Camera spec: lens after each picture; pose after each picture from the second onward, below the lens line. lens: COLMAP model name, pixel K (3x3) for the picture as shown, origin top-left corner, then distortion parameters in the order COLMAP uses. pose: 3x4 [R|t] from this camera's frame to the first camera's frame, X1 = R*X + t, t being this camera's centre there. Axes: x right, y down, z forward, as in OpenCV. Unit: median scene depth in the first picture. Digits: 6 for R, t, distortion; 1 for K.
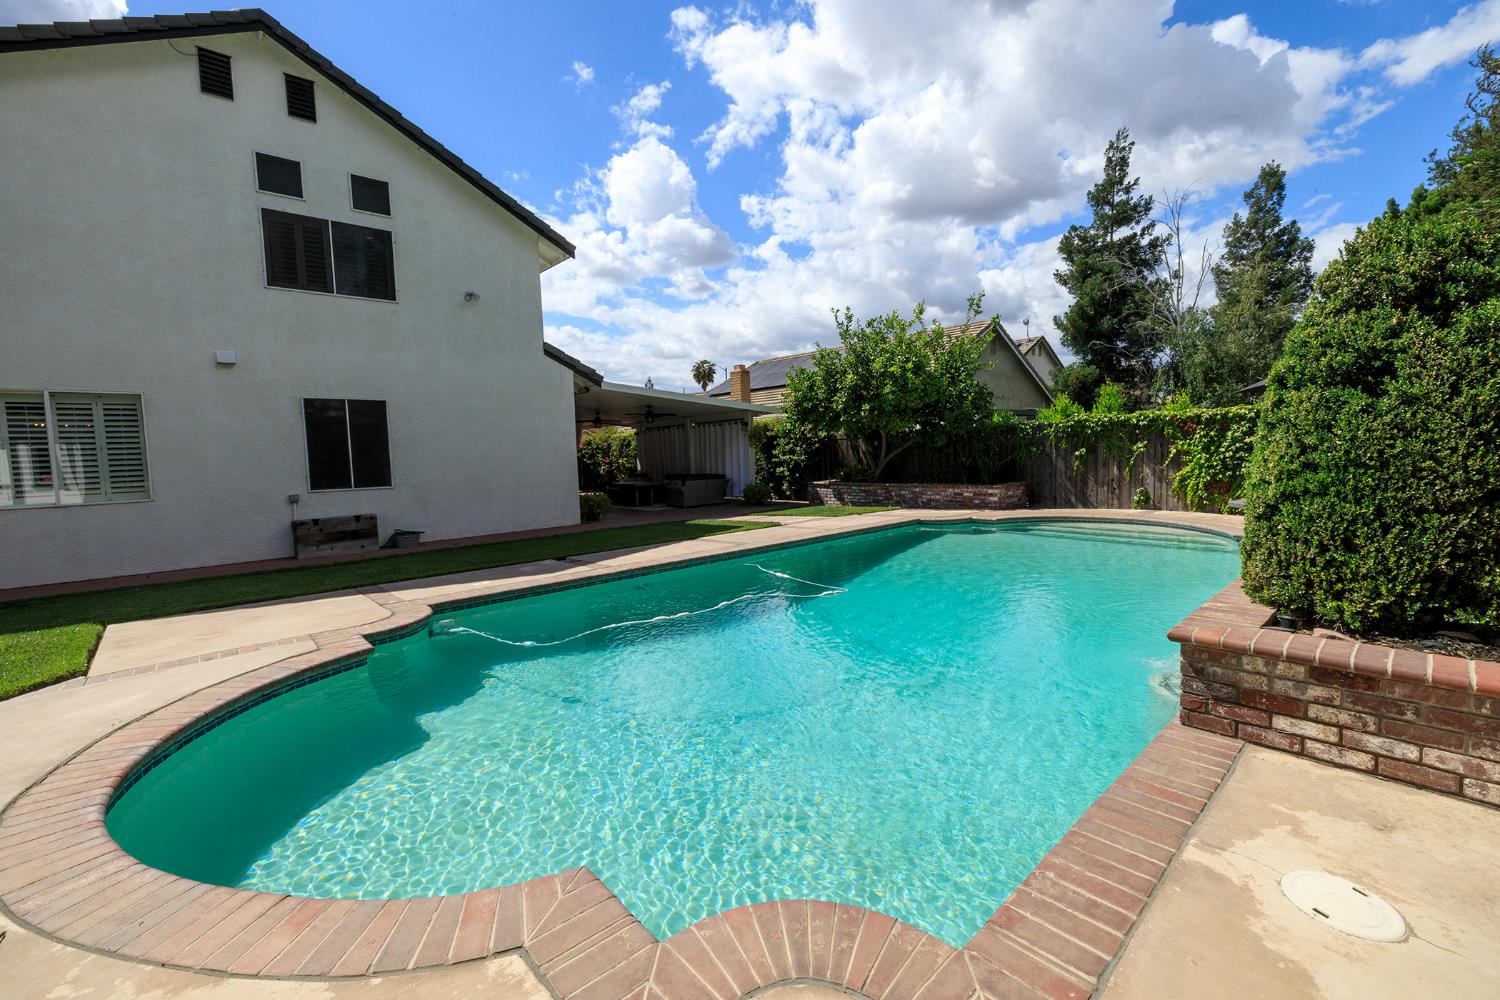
lens RADIAL K [[627.6, 0, 746.2], [0, 627.6, 495.0], [0, 0, 1]] dist [0.004429, 0.000443]
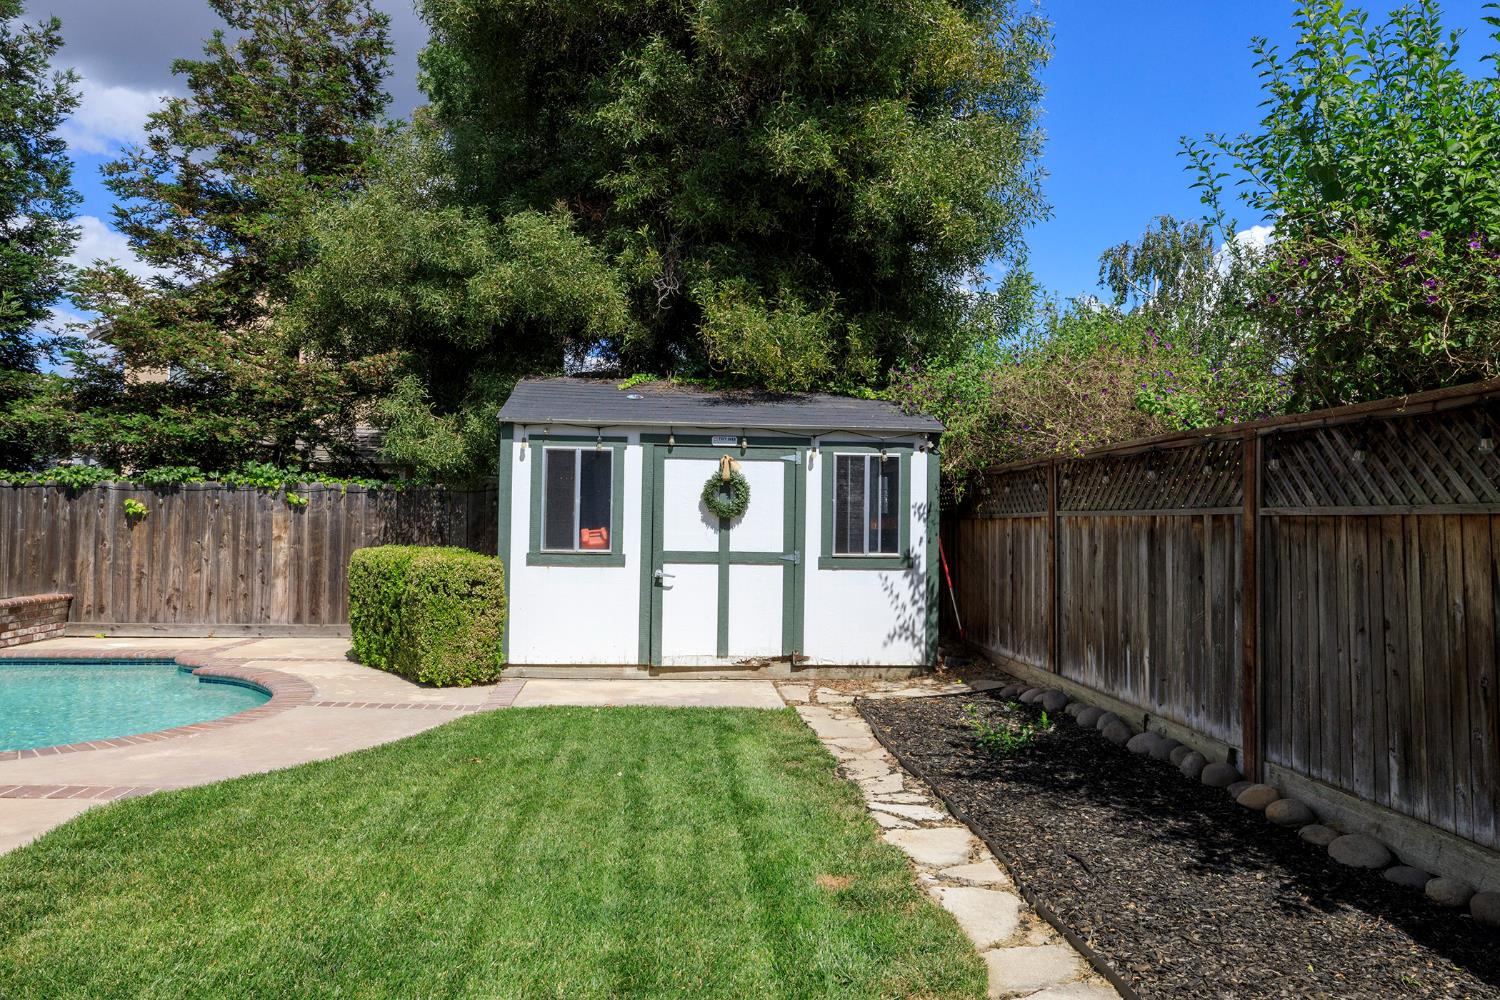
lens RADIAL K [[1006.2, 0, 741.7], [0, 1006.2, 492.0], [0, 0, 1]] dist [-0.003743, -0.004583]
pose [[-0.791487, 0.040155, 0.609865, -0.849327], [0.059966, 0.998127, 0.012105, -0.012292], [-0.608237, 0.046152, -0.792413, 0.530233]]
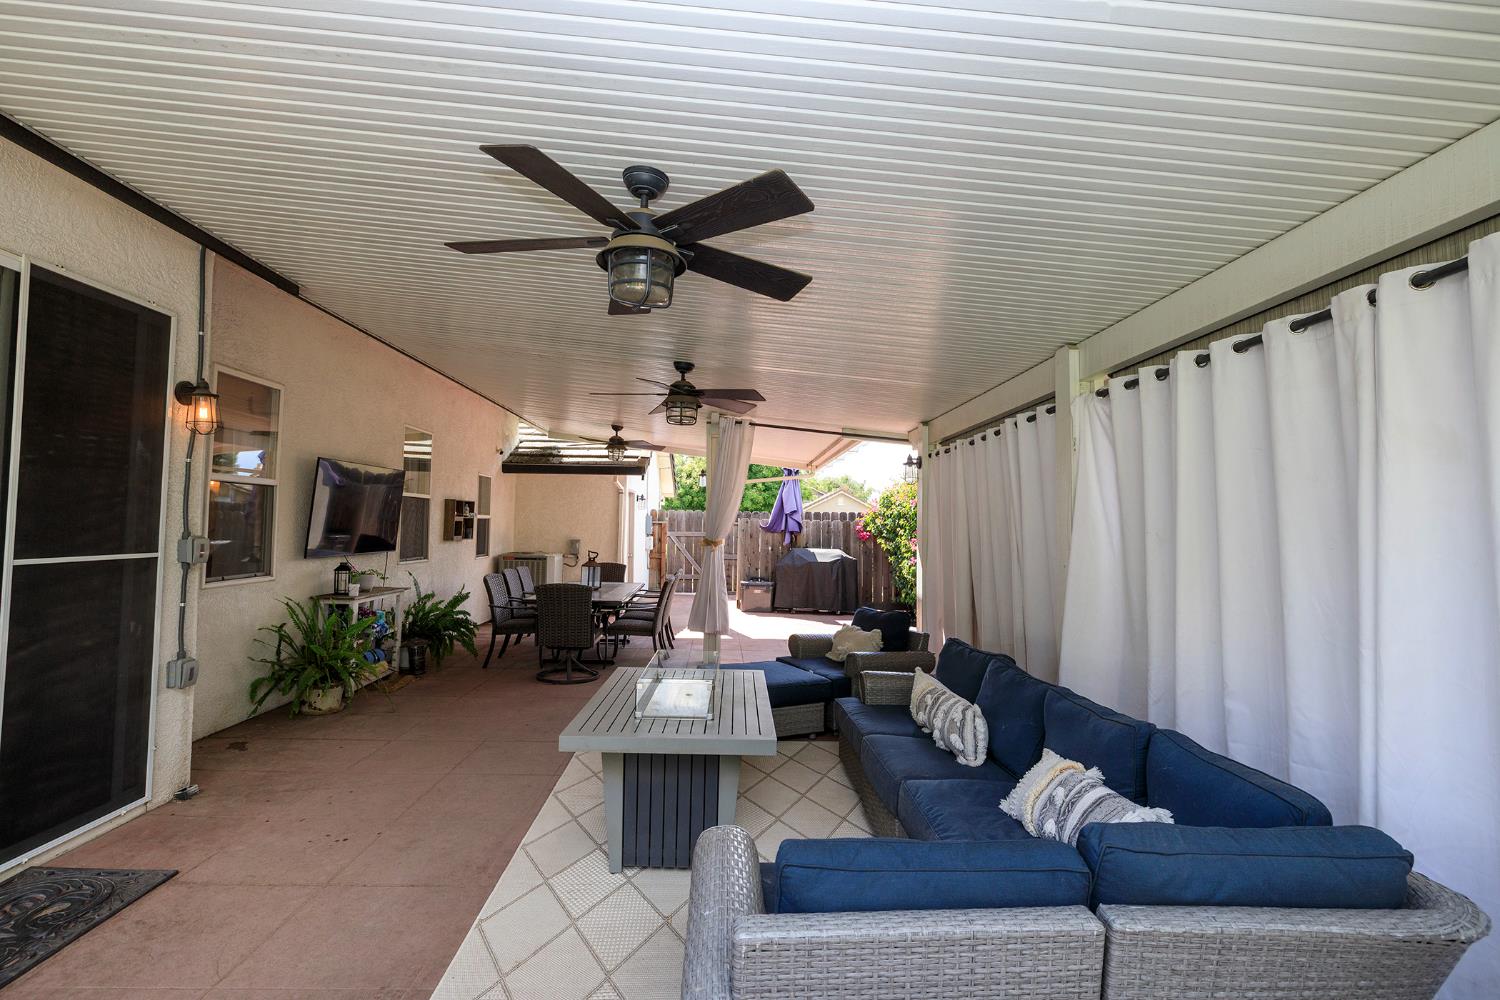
lens RADIAL K [[694.3, 0, 750.0], [0, 694.3, 500.0], [0, 0, 1]] dist [-0.029331, -0.000041]
pose [[0.754686, 0.009949, -0.656010, -0.039056], [-0.078797, 0.994022, -0.075574, -0.092914], [0.651337, 0.108727, 0.750959, 1.315483]]
